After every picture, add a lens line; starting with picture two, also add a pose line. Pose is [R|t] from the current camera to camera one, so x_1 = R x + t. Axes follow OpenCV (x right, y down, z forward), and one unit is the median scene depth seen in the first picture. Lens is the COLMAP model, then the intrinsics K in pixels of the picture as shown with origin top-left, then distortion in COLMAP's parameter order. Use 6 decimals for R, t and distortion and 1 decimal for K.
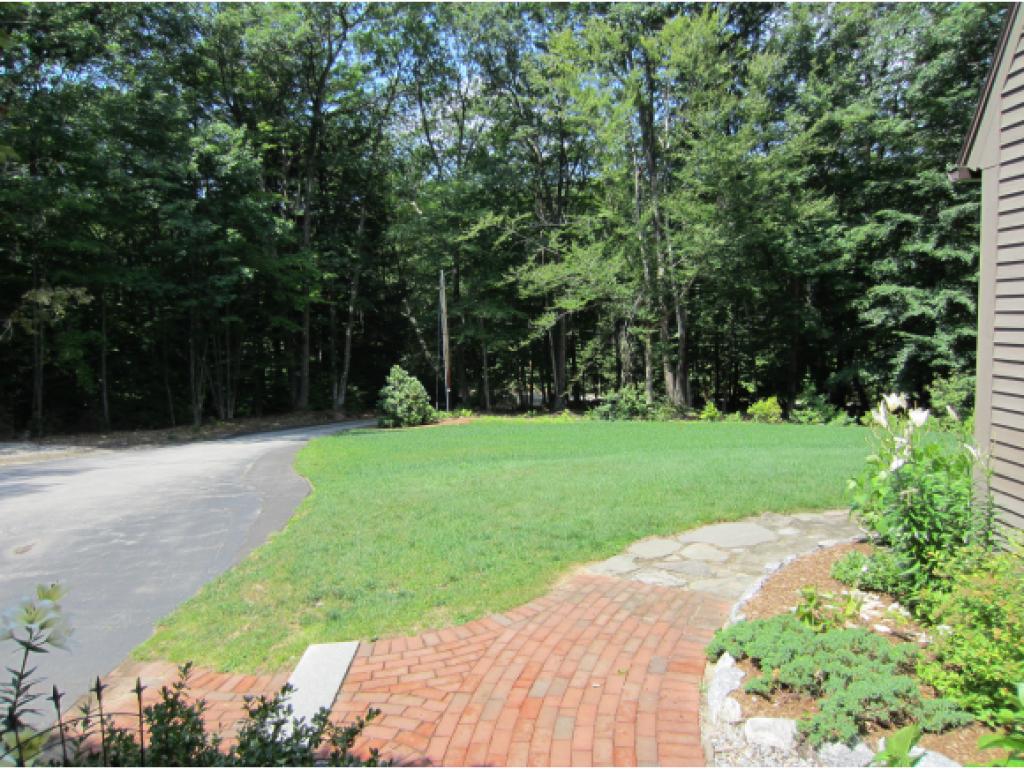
lens RADIAL K [[712.0, 0, 512.0], [0, 712.0, 384.5], [0, 0, 1]] dist [-0.023971, 0.002235]
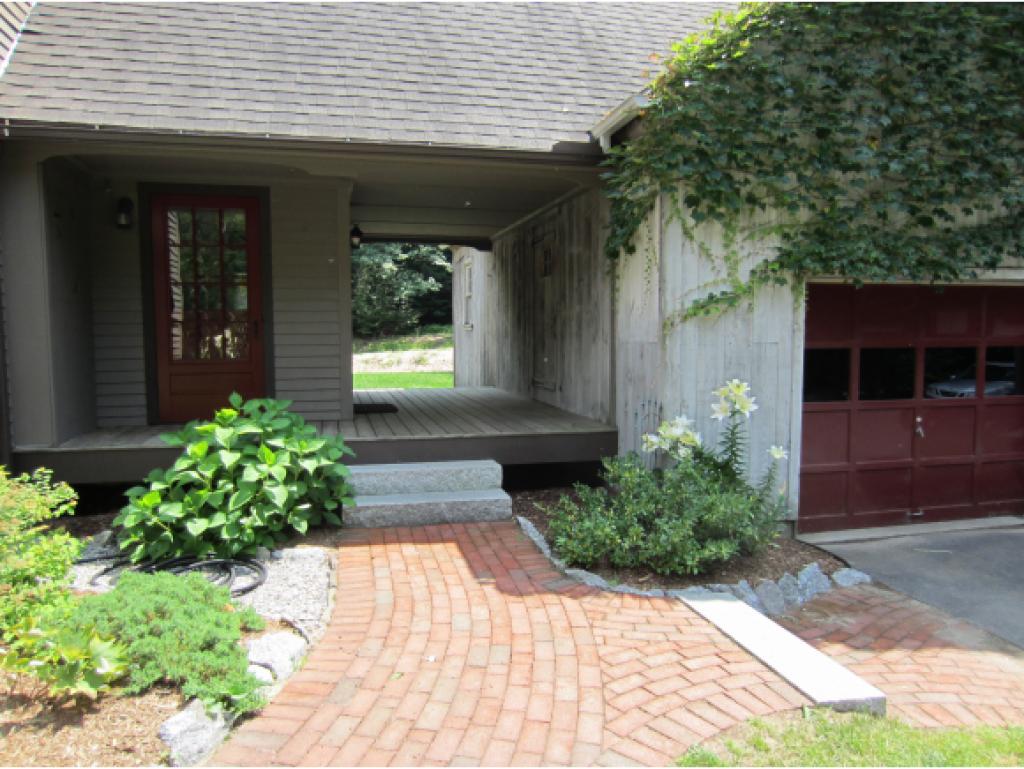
lens RADIAL K [[712.0, 0, 512.0], [0, 712.0, 384.5], [0, 0, 1]] dist [-0.023971, 0.002235]
pose [[-0.967522, 0.048739, -0.248043, 0.207019], [0.001115, 0.982050, 0.188617, -0.029401], [0.252784, 0.182214, -0.950210, 1.666218]]
